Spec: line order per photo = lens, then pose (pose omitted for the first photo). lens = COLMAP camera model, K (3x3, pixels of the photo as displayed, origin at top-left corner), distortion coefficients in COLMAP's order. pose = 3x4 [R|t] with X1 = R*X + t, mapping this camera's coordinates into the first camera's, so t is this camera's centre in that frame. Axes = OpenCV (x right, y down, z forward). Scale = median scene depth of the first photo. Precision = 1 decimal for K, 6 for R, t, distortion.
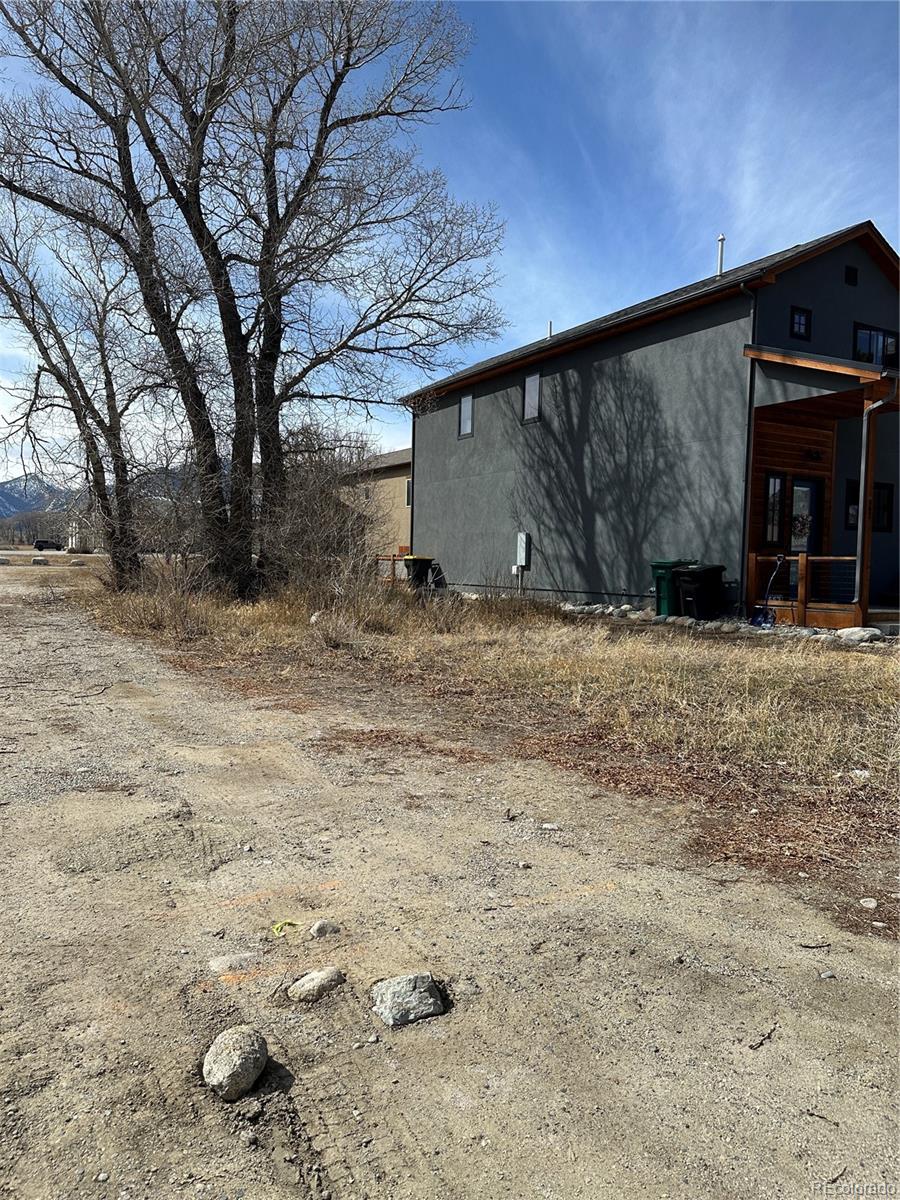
lens RADIAL K [[849.2, 0, 450.0], [0, 849.2, 600.0], [0, 0, 1]] dist [0.078612, -0.113075]
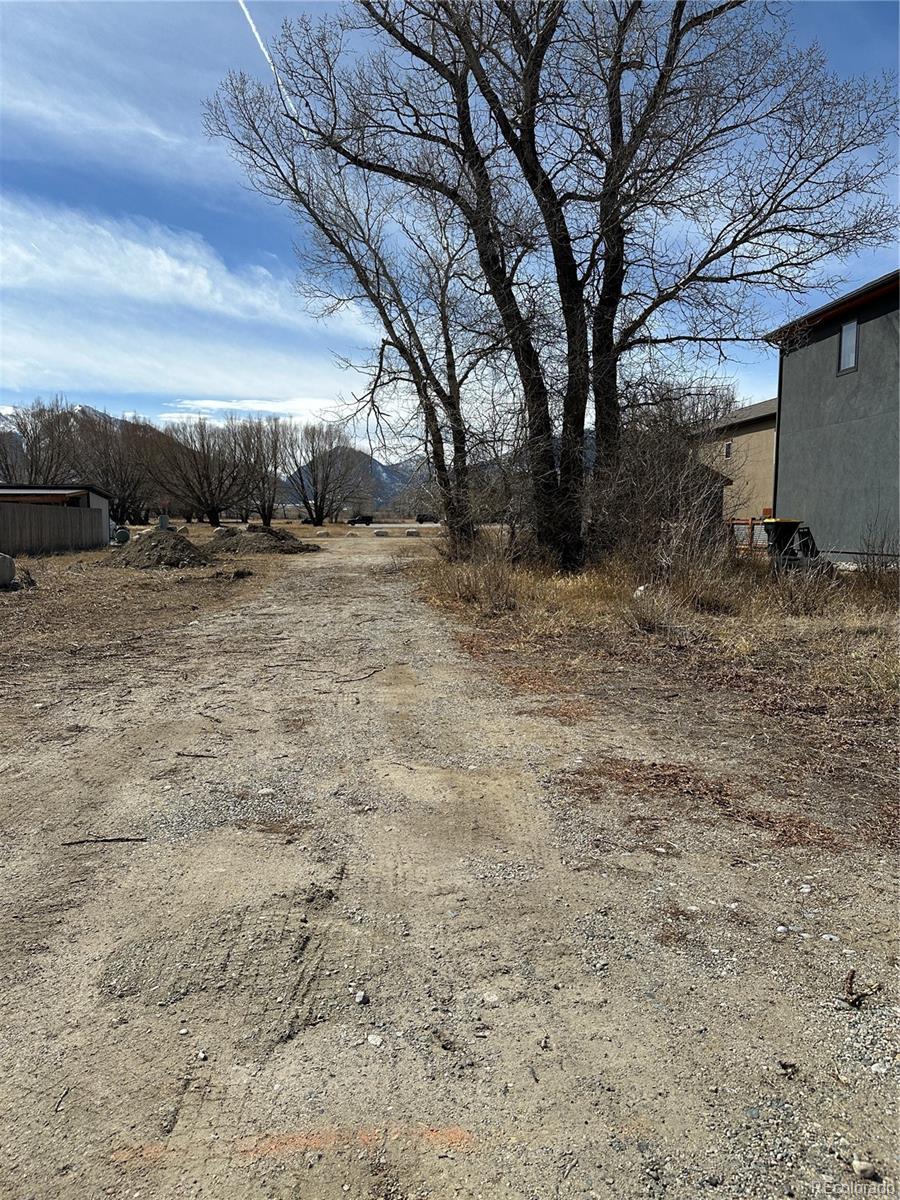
lens RADIAL K [[849.2, 0, 450.0], [0, 849.2, 600.0], [0, 0, 1]] dist [0.078612, -0.113075]
pose [[0.913245, 0.018353, -0.406997, 0.012462], [-0.003151, 0.999273, 0.037989, -0.002685], [0.407399, -0.033410, 0.912639, 0.095128]]
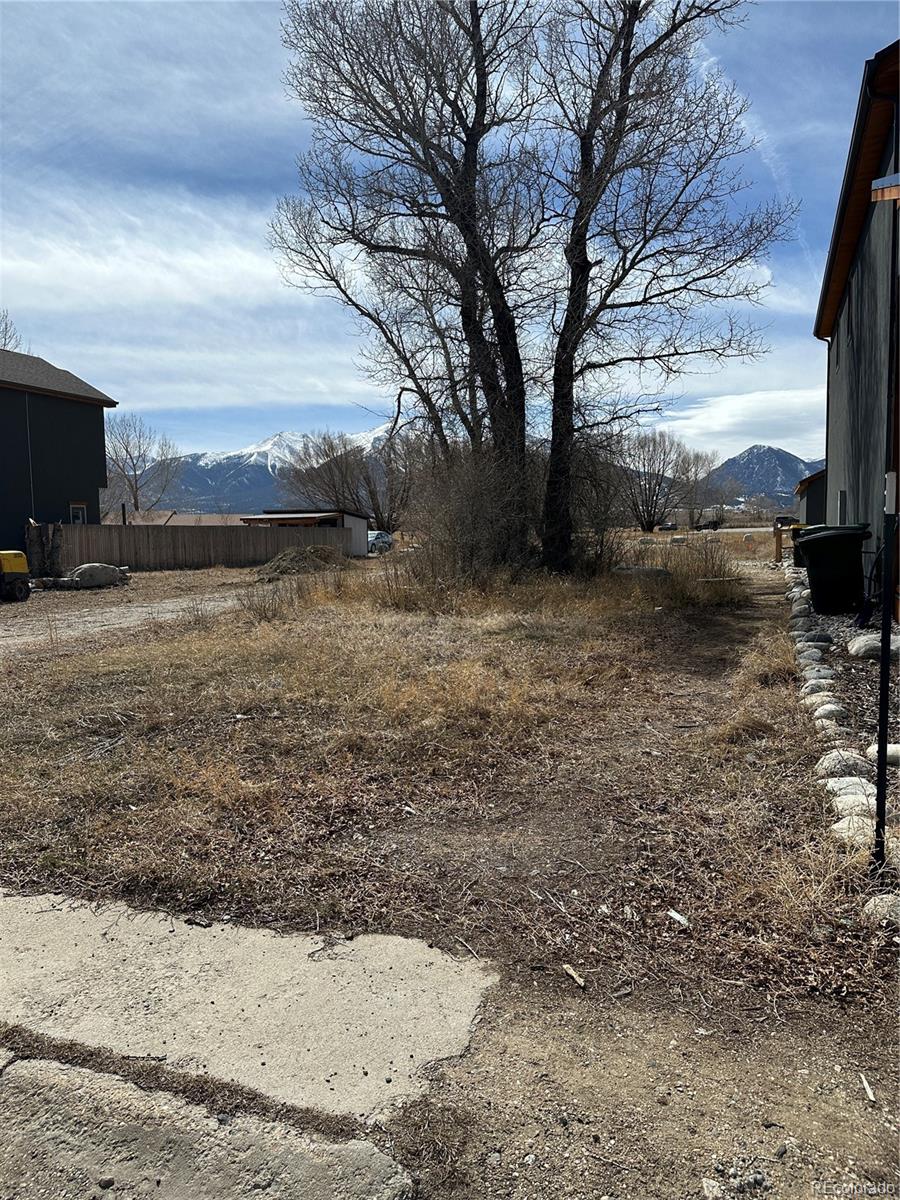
lens RADIAL K [[851.0, 0, 456.1], [0, 851.0, 600.6], [0, 0, 1]] dist [0.179230, -0.295593]
pose [[0.626923, 0.023711, -0.778721, 0.542671], [-0.000125, 0.999540, 0.030335, -0.001038], [0.779082, -0.018920, 0.626637, 0.270873]]
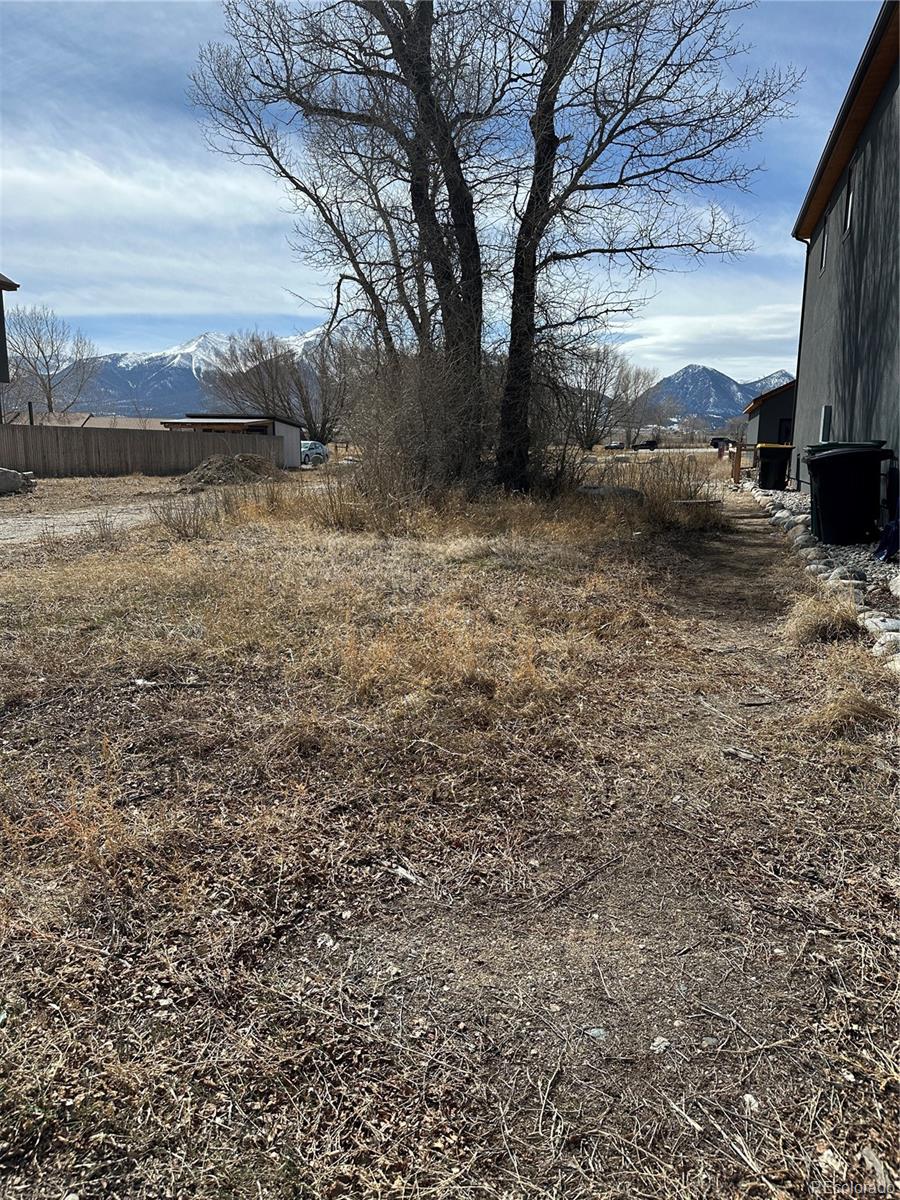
lens RADIAL K [[860.1, 0, 450.0], [0, 860.1, 600.0], [0, 0, 1]] dist [0.099513, -0.132003]
pose [[0.679030, 0.106872, -0.726290, 0.469058], [-0.021936, 0.991858, 0.125442, -0.001076], [0.733783, -0.069247, 0.675846, 0.311674]]
